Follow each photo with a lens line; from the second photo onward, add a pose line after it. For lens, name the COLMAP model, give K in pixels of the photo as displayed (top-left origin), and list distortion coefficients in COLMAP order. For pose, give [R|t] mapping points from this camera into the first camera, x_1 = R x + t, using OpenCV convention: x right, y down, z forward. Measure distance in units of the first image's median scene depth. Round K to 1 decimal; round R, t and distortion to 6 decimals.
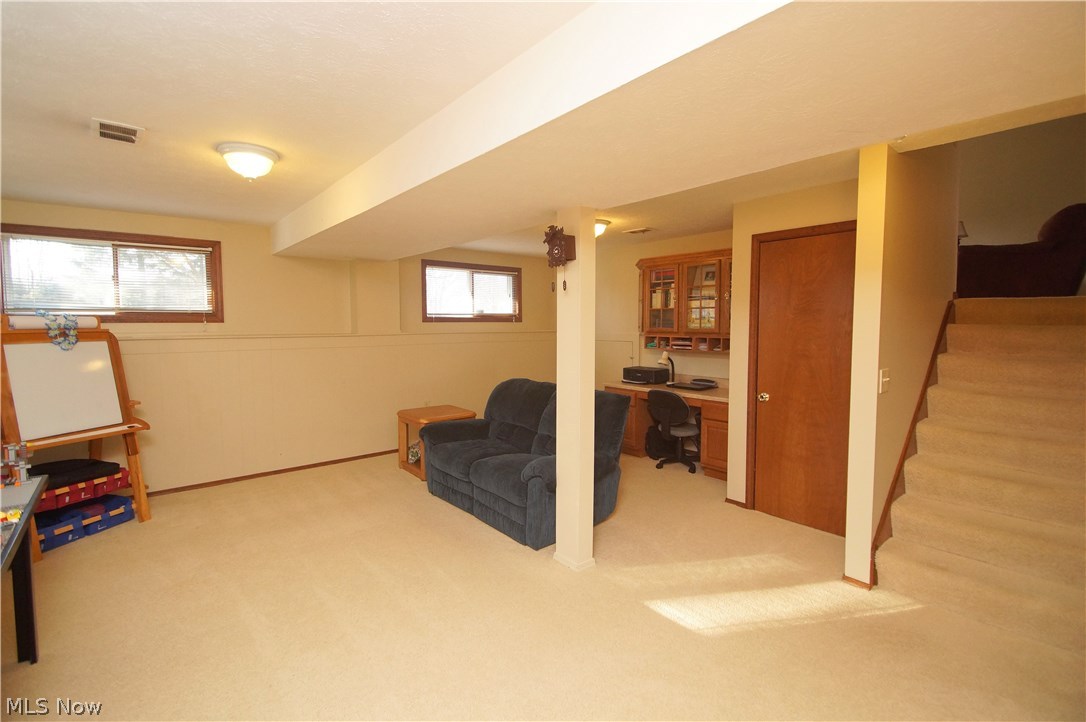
lens RADIAL K [[501.4, 0, 543.0], [0, 501.4, 361.0], [0, 0, 1]] dist [-0.000770, -0.000376]
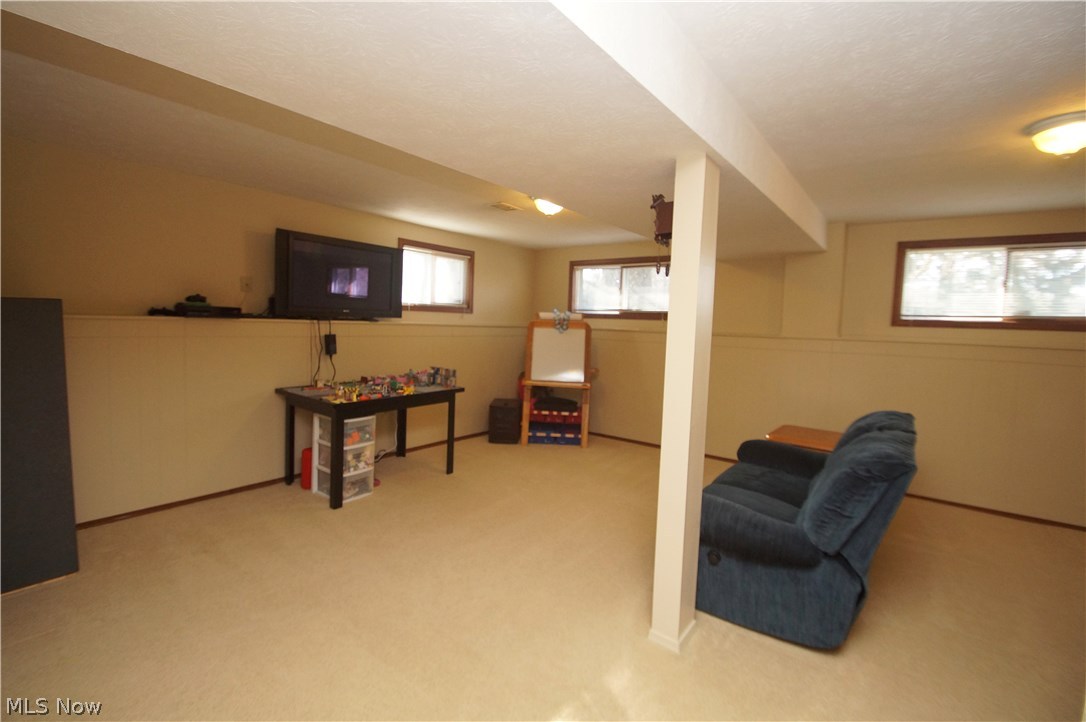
lens RADIAL K [[491.8, 0, 541.3], [0, 491.8, 349.2], [0, 0, 1]] dist [0.011006, -0.017468]
pose [[0.212716, 0.071942, -0.974462, 0.626784], [-0.102730, 0.993405, 0.050915, -0.042847], [0.971699, 0.089276, 0.218703, 0.534294]]
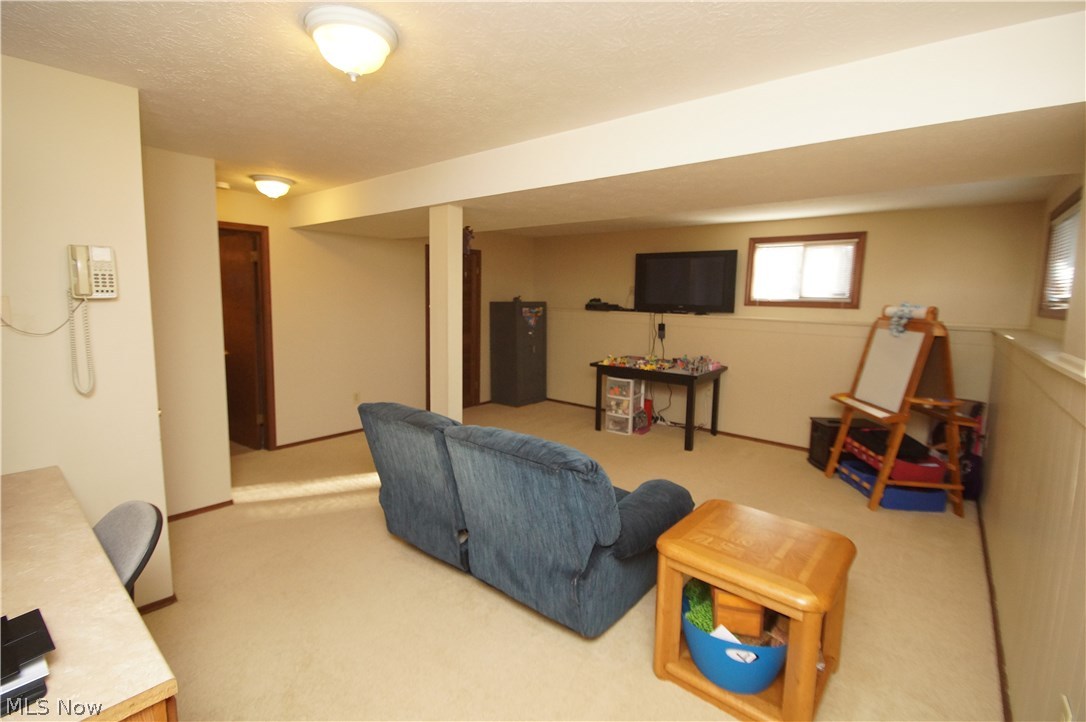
lens RADIAL K [[491.8, 0, 541.3], [0, 491.8, 349.2], [0, 0, 1]] dist [0.011006, -0.017468]
pose [[-0.985588, 0.001616, -0.169157, 0.031248], [-0.028616, 0.983951, 0.176128, -0.158266], [0.166727, 0.178430, -0.969724, 1.835783]]
